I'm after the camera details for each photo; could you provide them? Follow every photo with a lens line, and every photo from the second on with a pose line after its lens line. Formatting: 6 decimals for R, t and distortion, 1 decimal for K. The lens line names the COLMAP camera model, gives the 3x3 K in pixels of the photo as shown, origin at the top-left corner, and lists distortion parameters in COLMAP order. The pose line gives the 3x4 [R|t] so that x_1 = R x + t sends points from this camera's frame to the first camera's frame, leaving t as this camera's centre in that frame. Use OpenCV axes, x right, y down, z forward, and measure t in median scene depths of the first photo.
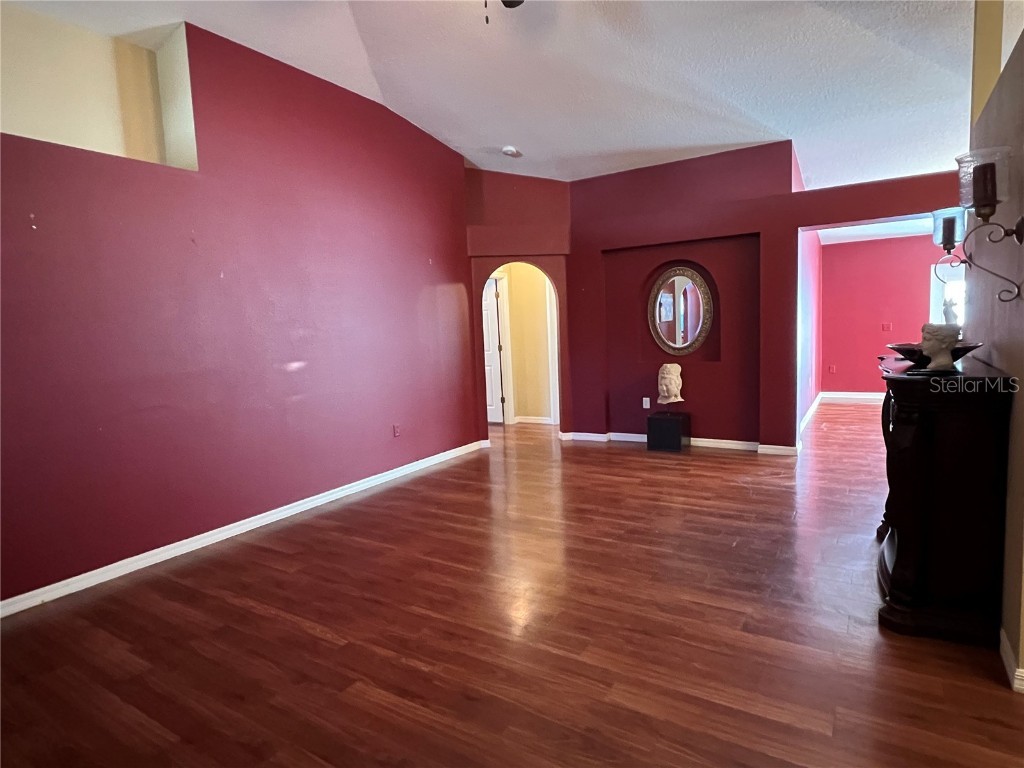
lens RADIAL K [[579.6, 0, 513.3], [0, 579.6, 389.6], [0, 0, 1]] dist [-0.003237, 0.000796]
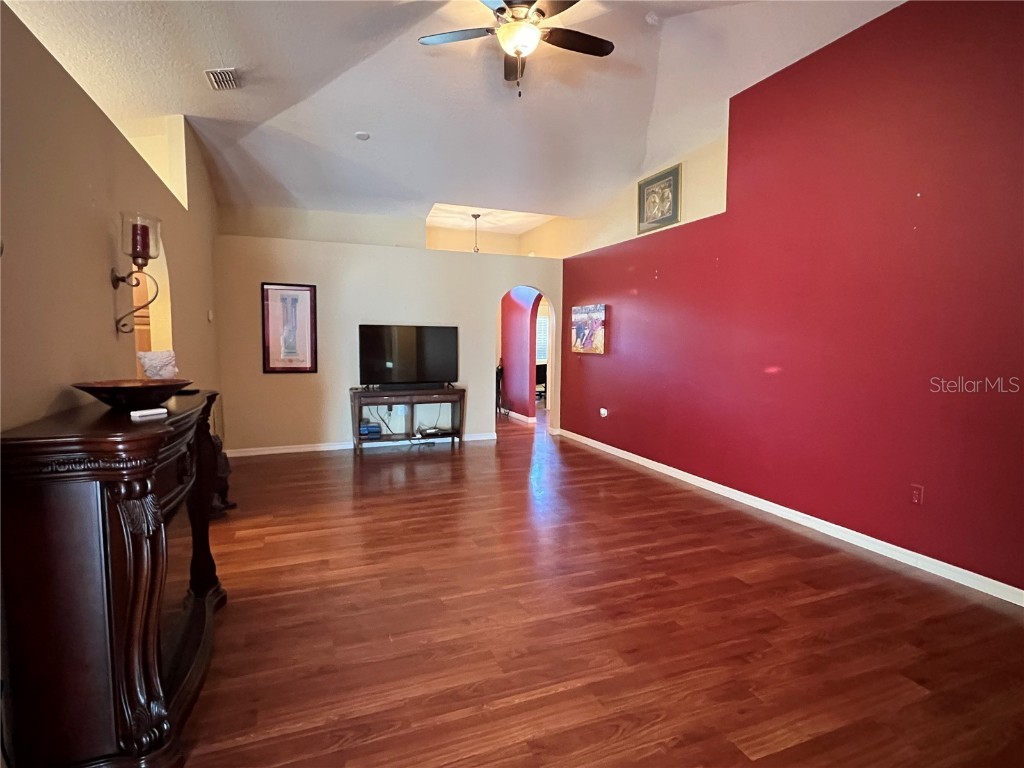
lens RADIAL K [[526.0, 0, 512.0], [0, 526.0, 384.0], [0, 0, 1]] dist [-0.000299, 0.000120]
pose [[-0.587881, 0.112216, -0.801126, 0.517754], [-0.074168, 0.978684, 0.191512, -0.129443], [0.805540, 0.172004, -0.567027, 0.940308]]
